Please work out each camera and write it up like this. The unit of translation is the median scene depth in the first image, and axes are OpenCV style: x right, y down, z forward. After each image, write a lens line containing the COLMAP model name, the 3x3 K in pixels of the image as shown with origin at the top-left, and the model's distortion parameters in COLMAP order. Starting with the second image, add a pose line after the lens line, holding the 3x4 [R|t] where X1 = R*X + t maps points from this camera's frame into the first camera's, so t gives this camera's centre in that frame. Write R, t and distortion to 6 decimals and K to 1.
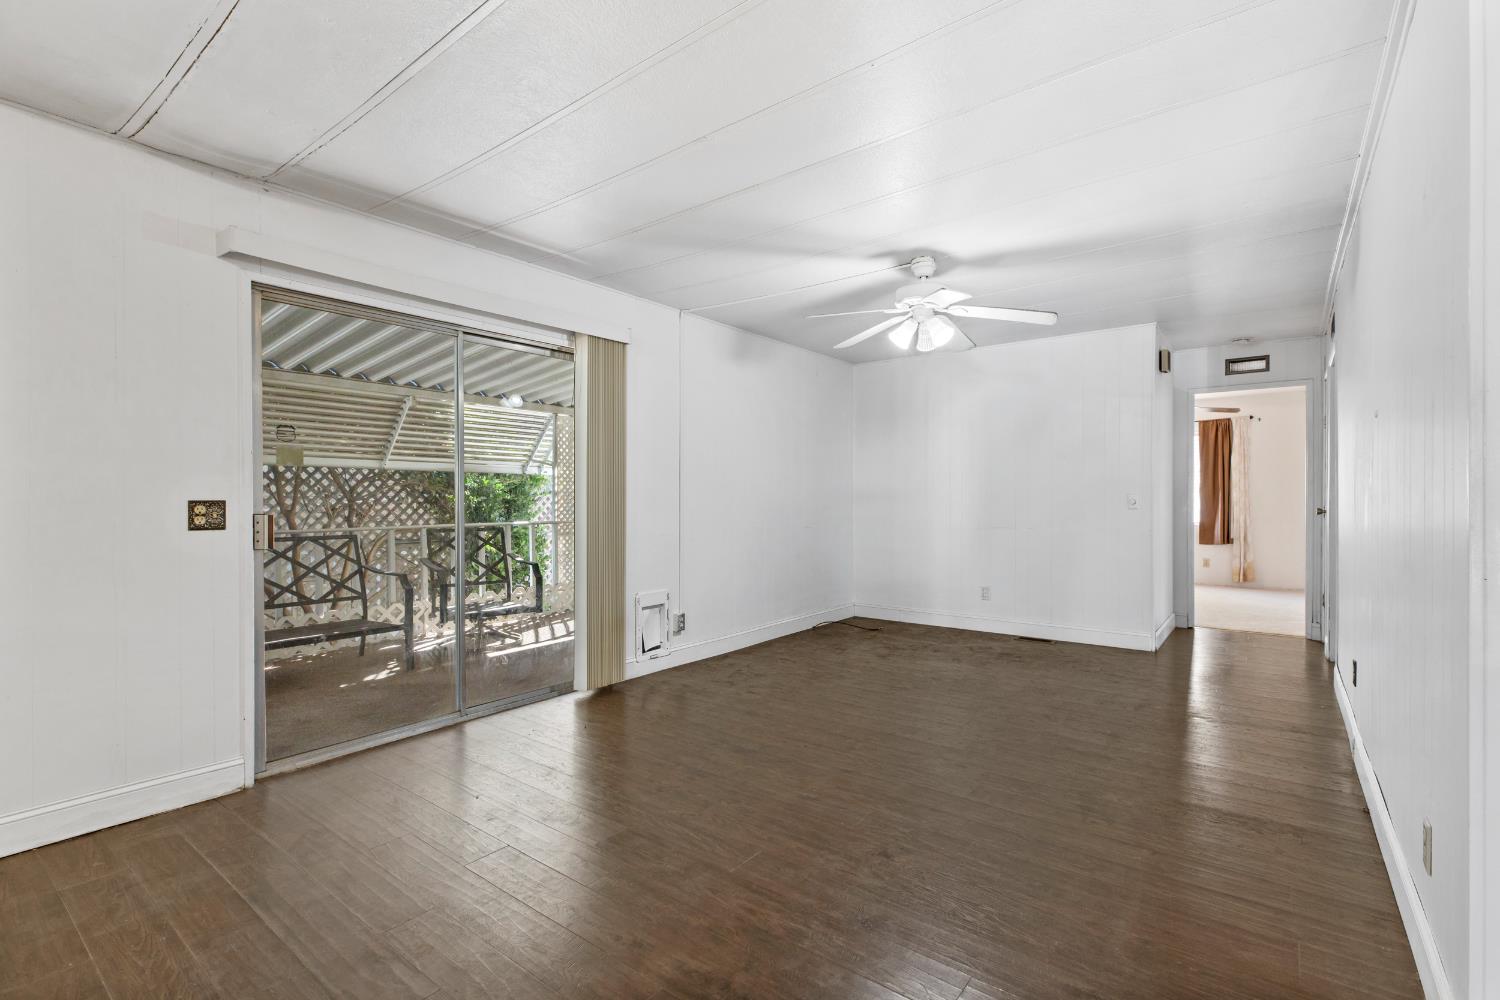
lens RADIAL K [[681.9, 0, 751.8], [0, 681.9, 505.3], [0, 0, 1]] dist [0.011291, 0.000327]
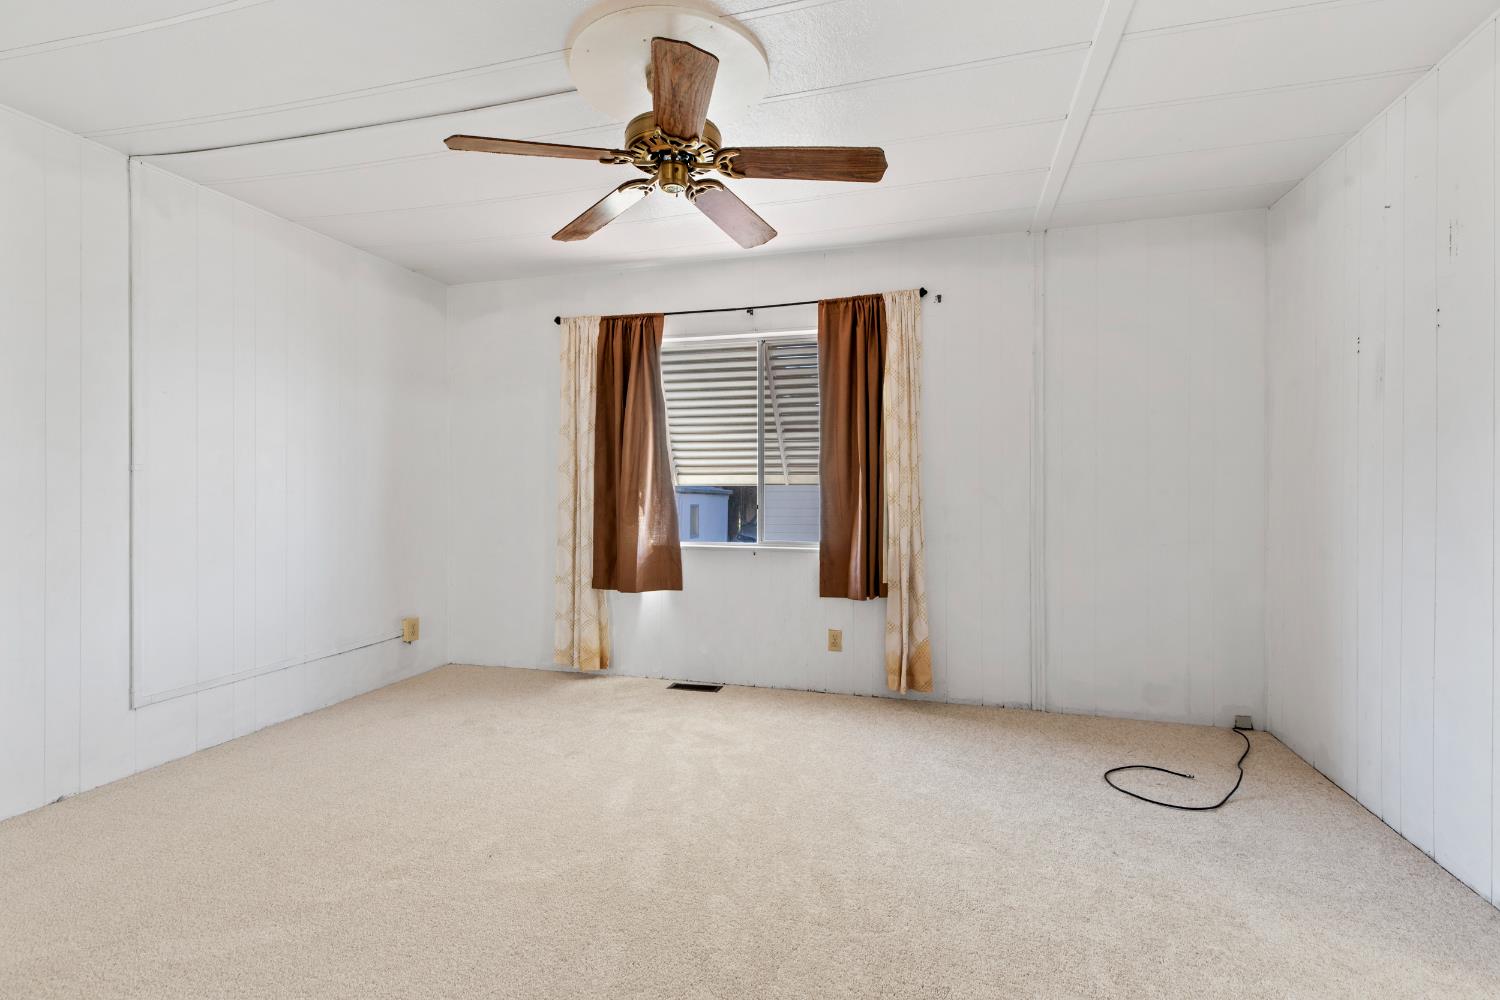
lens RADIAL K [[681.9, 0, 750.2], [0, 681.9, 501.9], [0, 0, 1]] dist [0.011291, 0.000327]
pose [[0.924412, -0.006448, 0.381341, 0.471816], [0.004635, 0.999973, 0.005671, -0.003743], [-0.381367, -0.003475, 0.924417, 0.655486]]
